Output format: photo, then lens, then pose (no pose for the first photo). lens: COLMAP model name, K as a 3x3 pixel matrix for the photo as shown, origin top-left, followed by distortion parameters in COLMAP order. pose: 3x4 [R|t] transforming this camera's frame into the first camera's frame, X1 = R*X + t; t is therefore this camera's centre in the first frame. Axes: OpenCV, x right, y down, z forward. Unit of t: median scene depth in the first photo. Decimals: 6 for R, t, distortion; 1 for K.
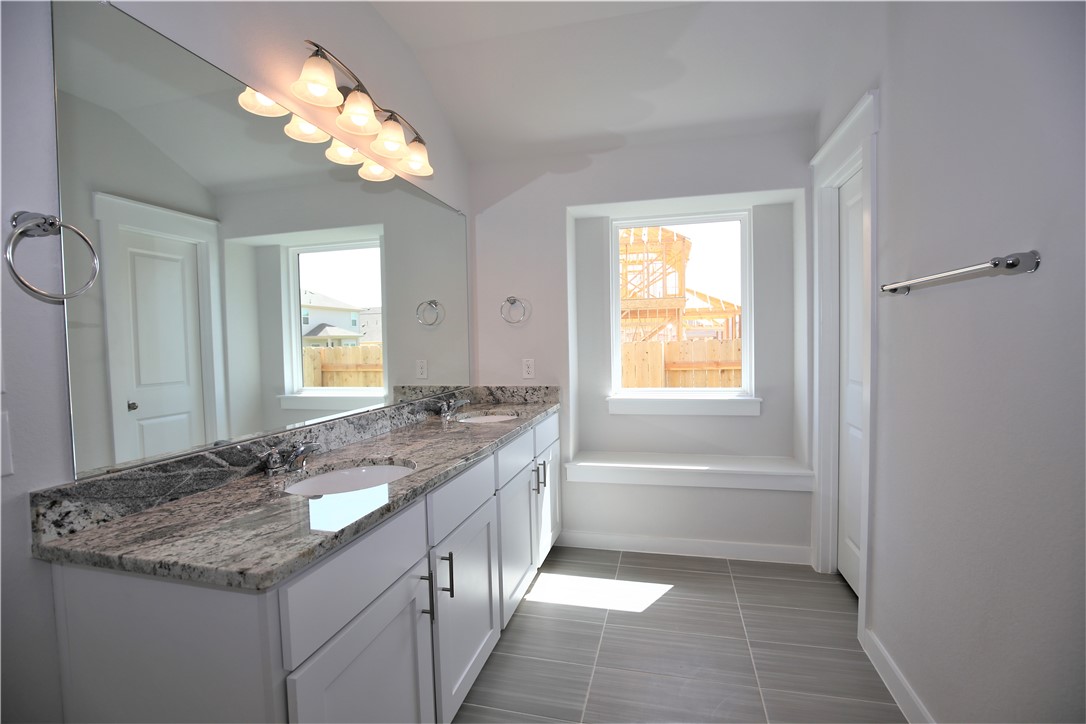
lens RADIAL K [[500.9, 0, 544.0], [0, 500.9, 363.6], [0, 0, 1]] dist [-0.032819, 0.003084]
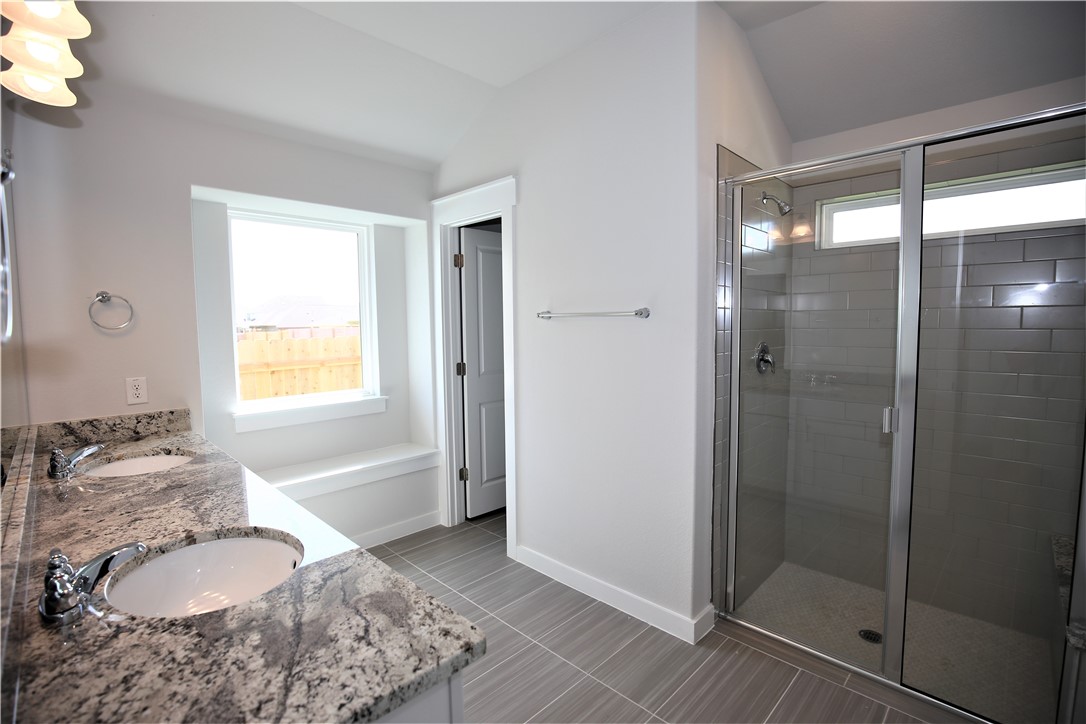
lens RADIAL K [[500.9, 0, 548.4], [0, 500.9, 357.3], [0, 0, 1]] dist [-0.032819, 0.003084]
pose [[0.497408, -0.043899, 0.866406, -0.405621], [0.038642, 0.998849, 0.028425, -0.040887], [-0.866656, 0.019341, 0.498531, 0.126255]]
